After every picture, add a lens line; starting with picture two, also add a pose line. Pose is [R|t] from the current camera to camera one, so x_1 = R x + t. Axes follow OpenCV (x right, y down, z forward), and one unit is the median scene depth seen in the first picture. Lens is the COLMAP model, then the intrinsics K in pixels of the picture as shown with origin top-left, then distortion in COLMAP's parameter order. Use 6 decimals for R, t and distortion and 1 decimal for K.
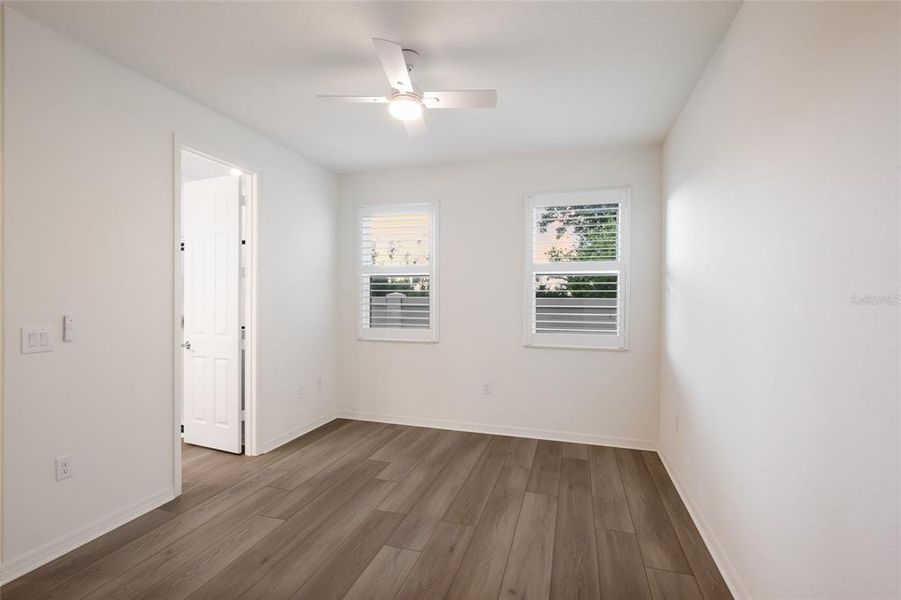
lens RADIAL K [[414.8, 0, 451.8], [0, 414.8, 295.3], [0, 0, 1]] dist [0.002423, 0.000031]
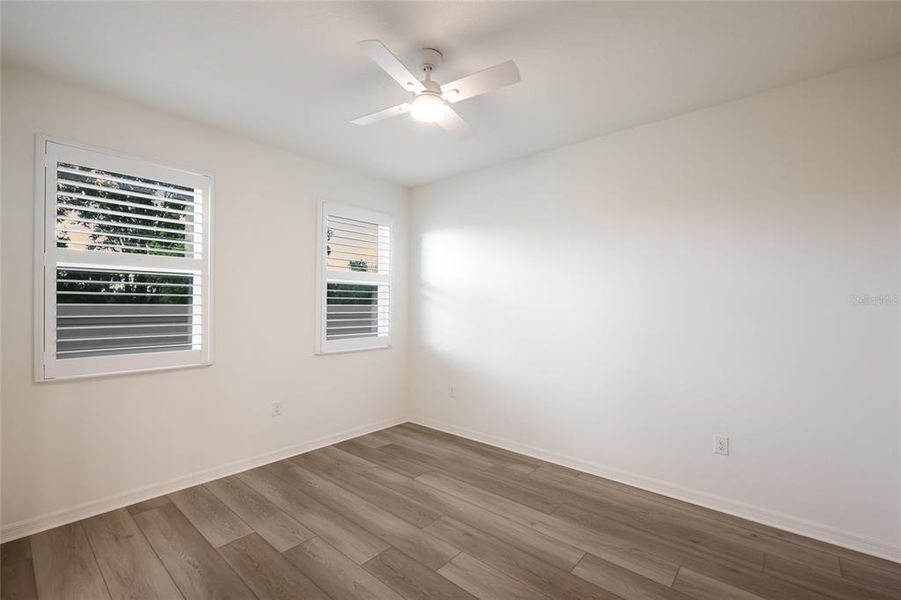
lens RADIAL K [[391.8, 0, 452.2], [0, 391.8, 299.9], [0, 0, 1]] dist [0.001181, -0.000367]
pose [[0.410769, 0.005489, 0.911723, -0.581409], [-0.004044, 0.999983, -0.004198, -0.003118], [-0.911730, -0.001962, 0.410784, 0.369701]]
